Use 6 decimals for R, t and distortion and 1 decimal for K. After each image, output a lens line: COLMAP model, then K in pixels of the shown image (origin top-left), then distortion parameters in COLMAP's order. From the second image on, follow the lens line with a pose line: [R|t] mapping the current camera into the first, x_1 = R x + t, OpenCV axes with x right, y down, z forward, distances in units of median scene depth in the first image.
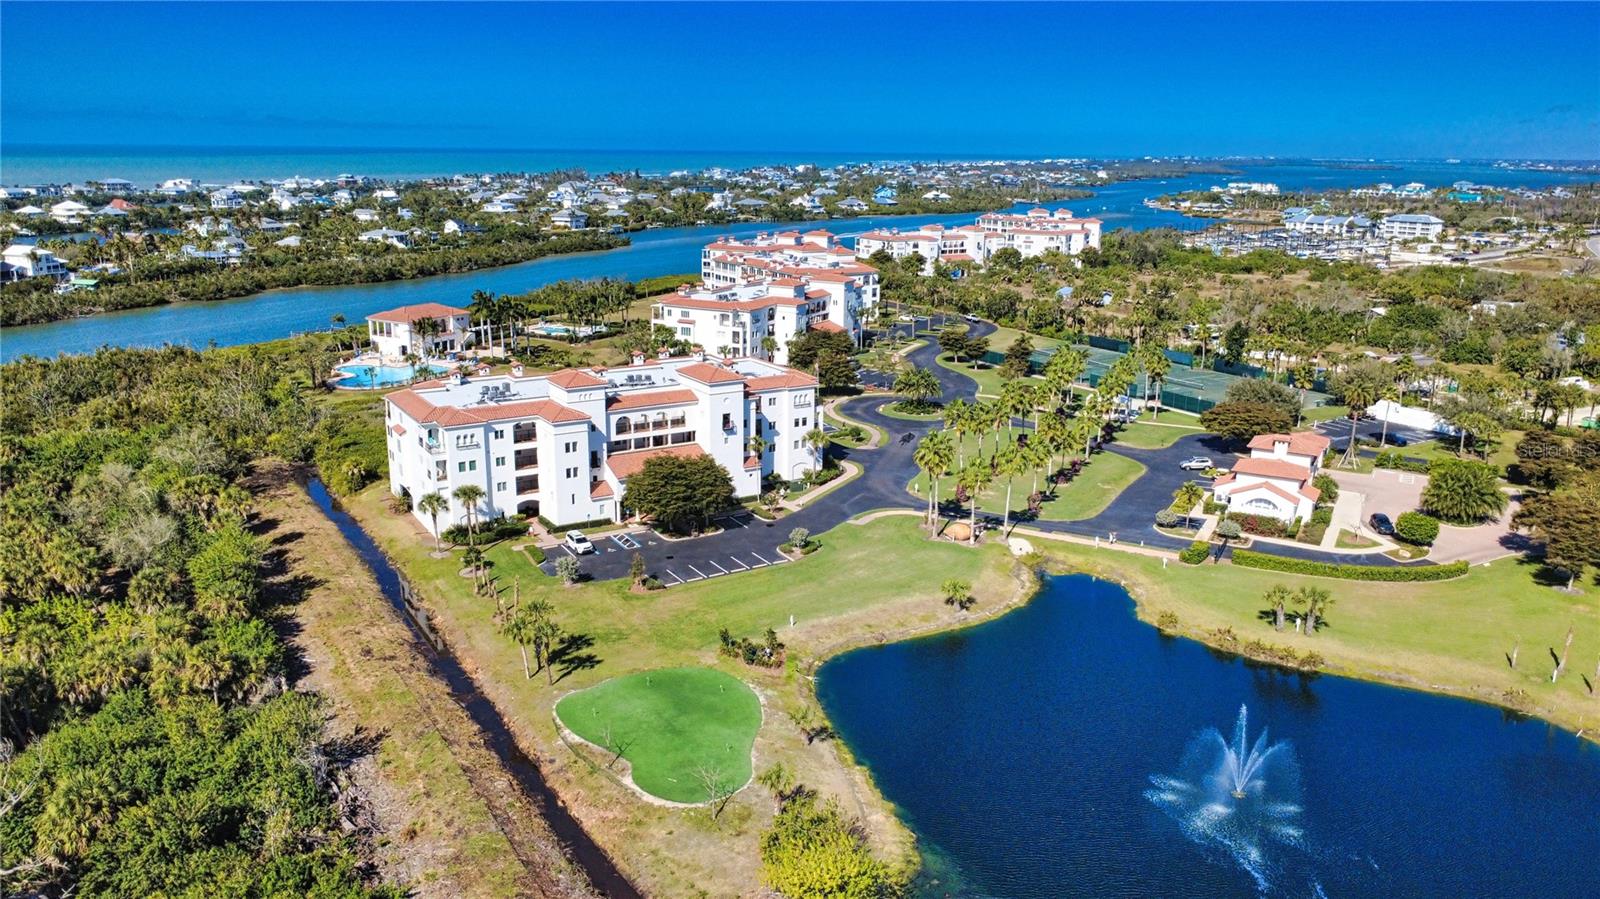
lens RADIAL K [[1164.3, 0, 800.0], [0, 1164.3, 449.5], [0, 0, 1]] dist [-0.000886, 0.001313]
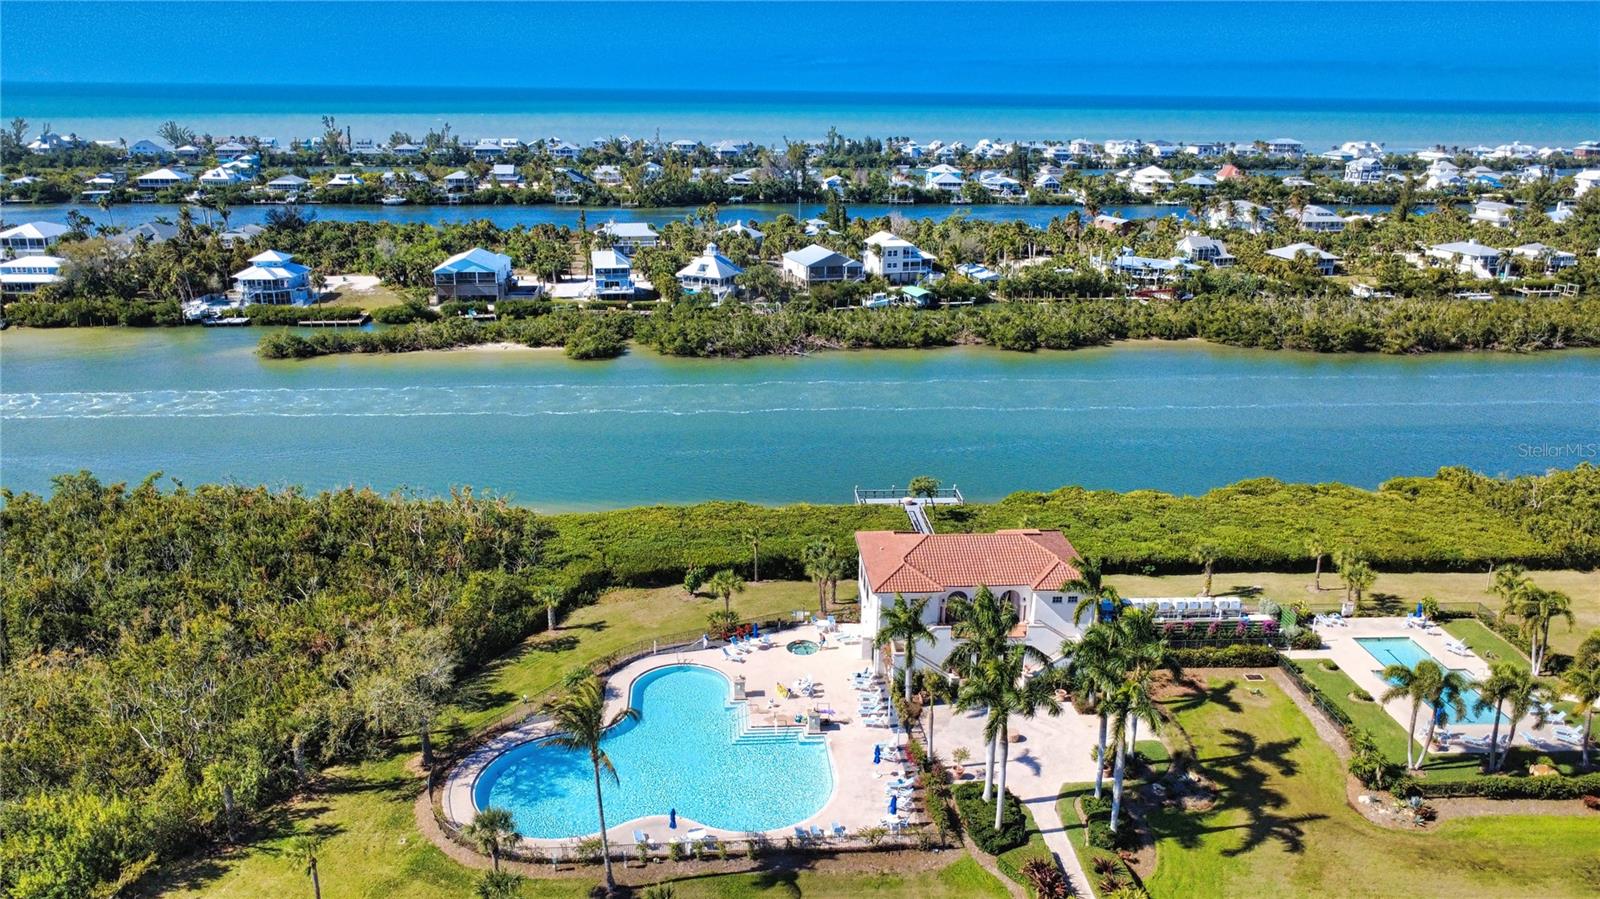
lens RADIAL K [[1164.3, 0, 800.0], [0, 1164.3, 449.5], [0, 0, 1]] dist [-0.000886, 0.001313]
pose [[0.542947, 0.246260, -0.802848, -0.065714], [-0.217504, 0.964651, 0.148798, -0.214423], [0.811111, 0.093834, 0.577316, 0.804646]]
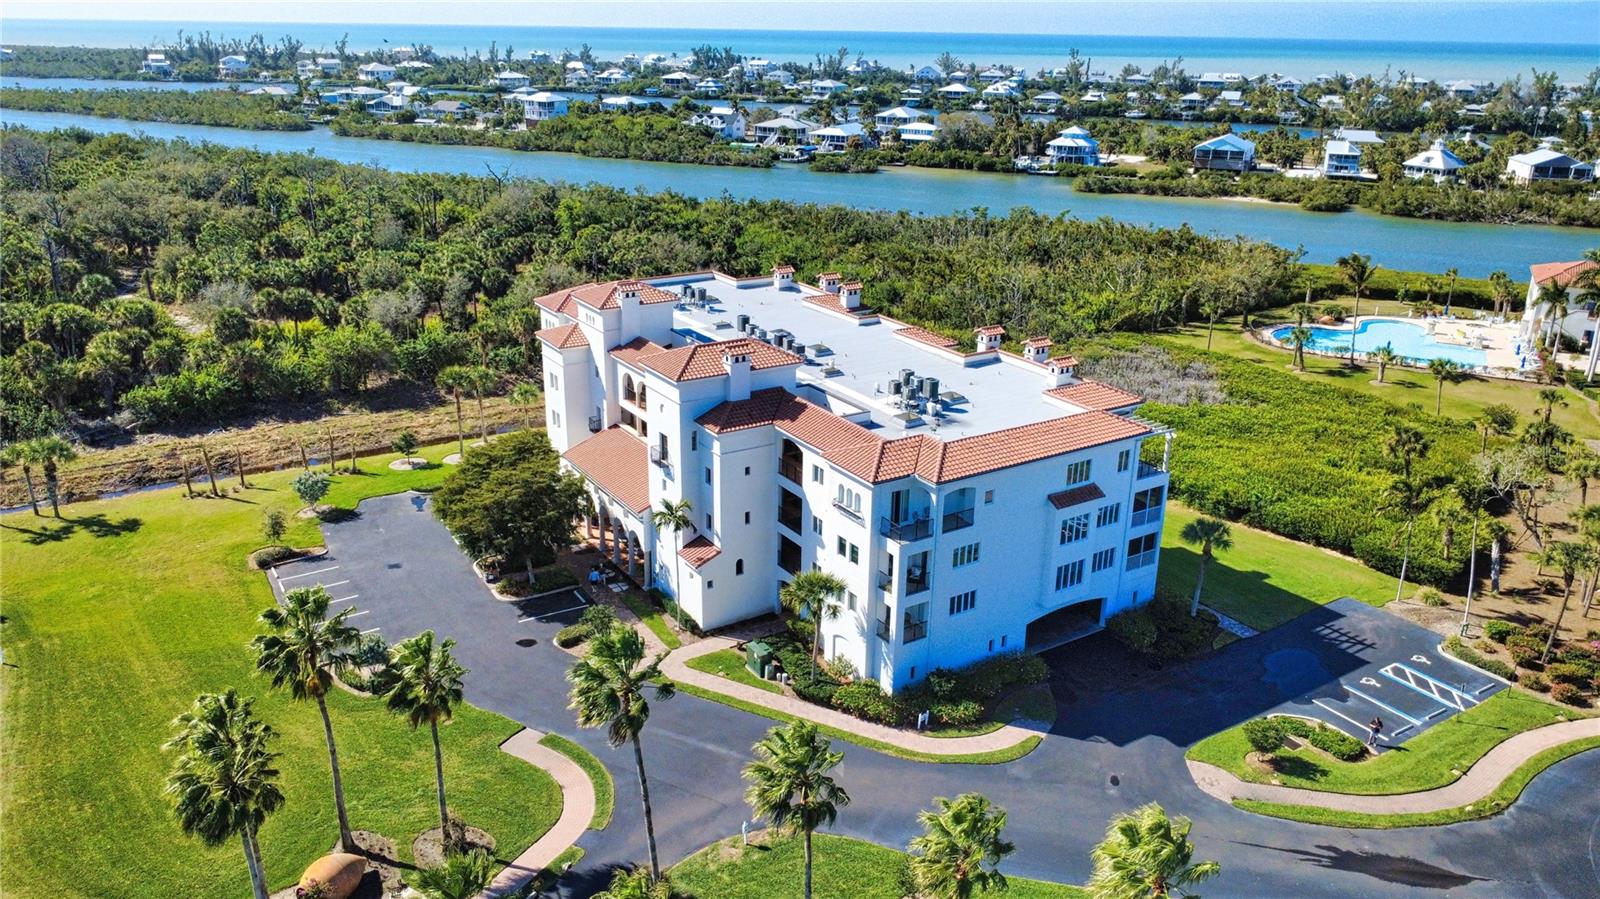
lens RADIAL K [[1164.3, 0, 800.0], [0, 1164.3, 449.5], [0, 0, 1]] dist [-0.000886, 0.001313]
pose [[0.016871, 0.331949, -0.943146, 0.262868], [-0.266579, 0.910630, 0.315736, -0.125679], [0.963665, 0.246096, 0.103854, 0.627947]]
